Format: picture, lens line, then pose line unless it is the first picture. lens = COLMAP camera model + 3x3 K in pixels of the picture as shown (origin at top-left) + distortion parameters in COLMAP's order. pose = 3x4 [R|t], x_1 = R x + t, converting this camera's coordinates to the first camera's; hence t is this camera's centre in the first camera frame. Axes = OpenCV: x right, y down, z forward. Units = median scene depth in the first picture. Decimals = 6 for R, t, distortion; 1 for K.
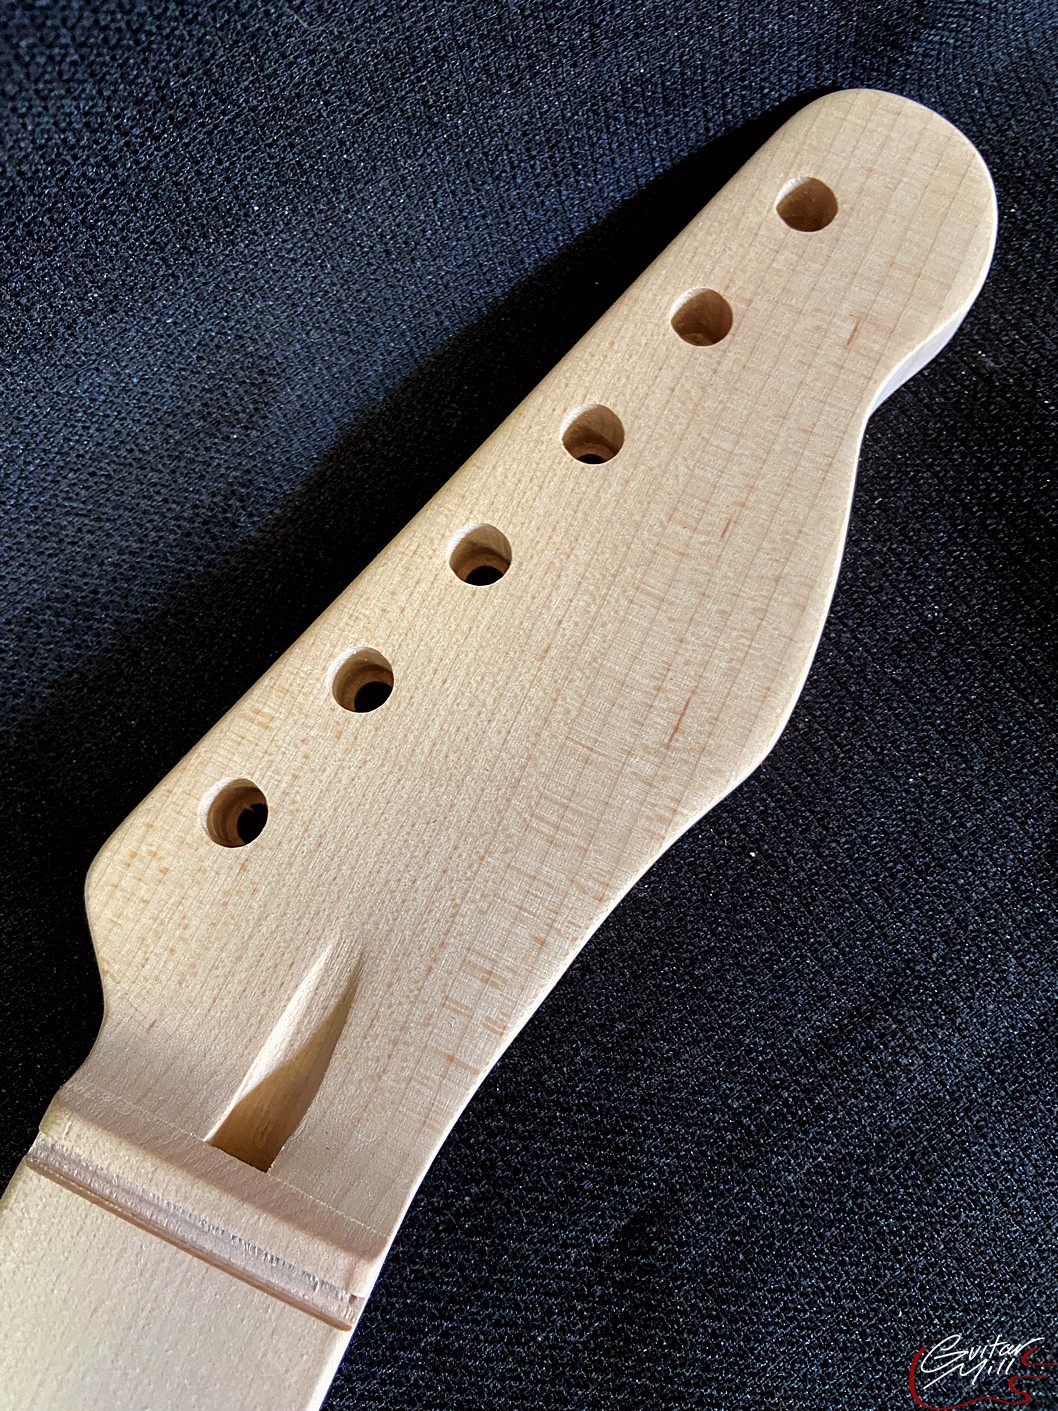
lens RADIAL K [[1035.8, 0, 529.0], [0, 1035.8, 705.5], [0, 0, 1]] dist [0.146676, -0.207121]
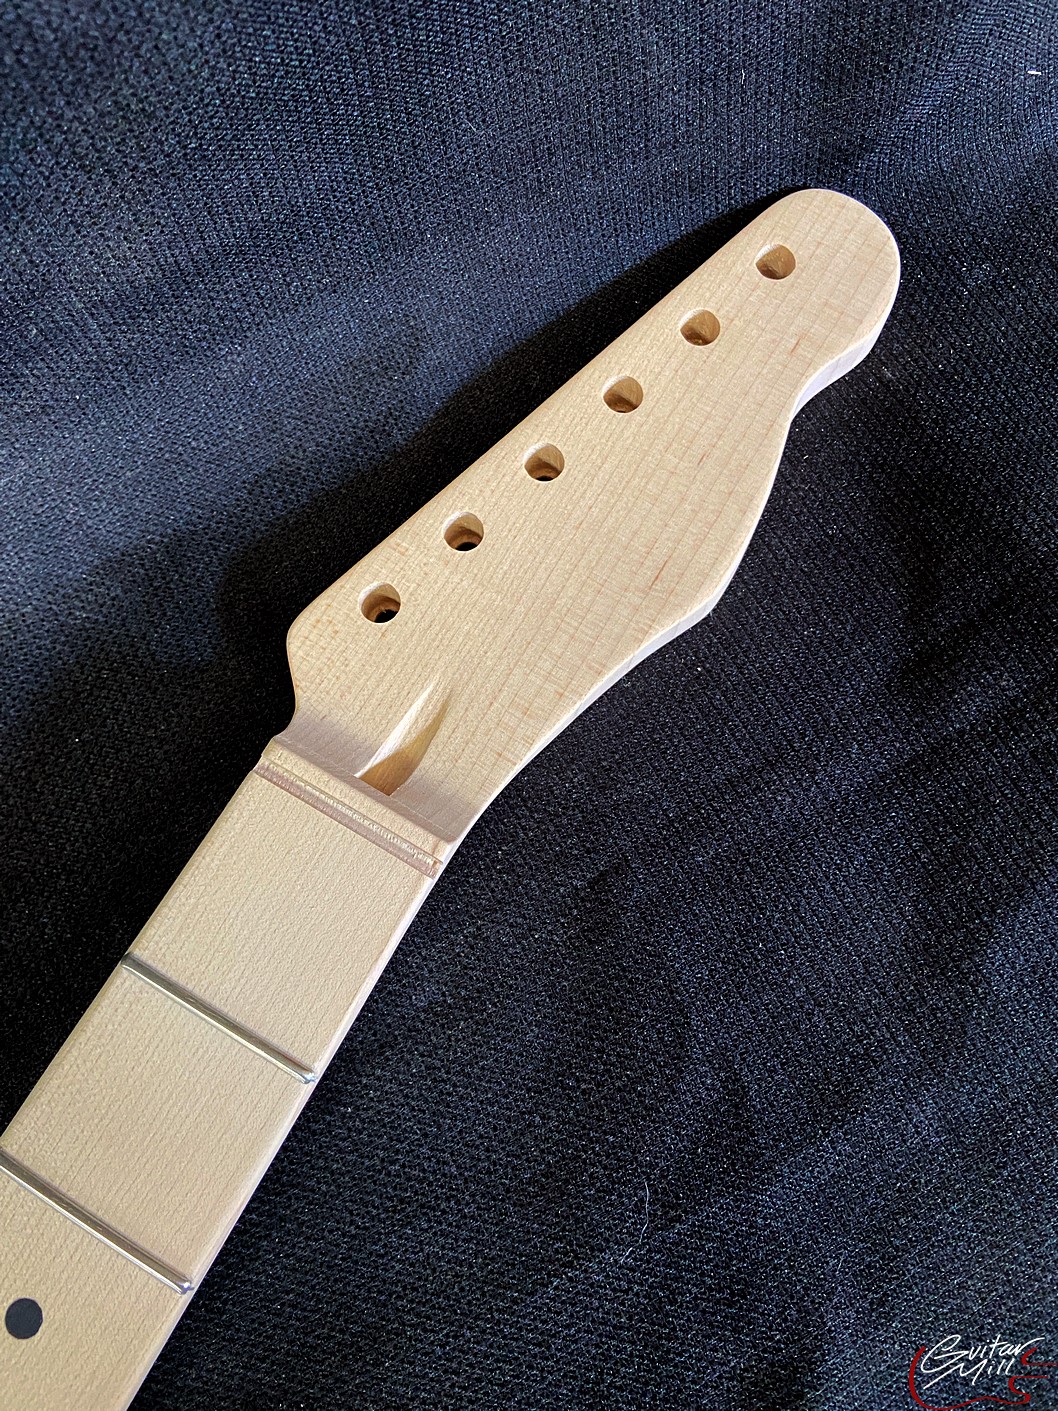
lens RADIAL K [[1035.8, 0, 529.0], [0, 1035.8, 705.5], [0, 0, 1]] dist [0.146676, -0.207121]
pose [[0.995044, 0.095144, -0.028896, 0.010226], [-0.096009, 0.994922, -0.030210, 0.265823], [0.025875, 0.032835, 0.999126, -0.558774]]
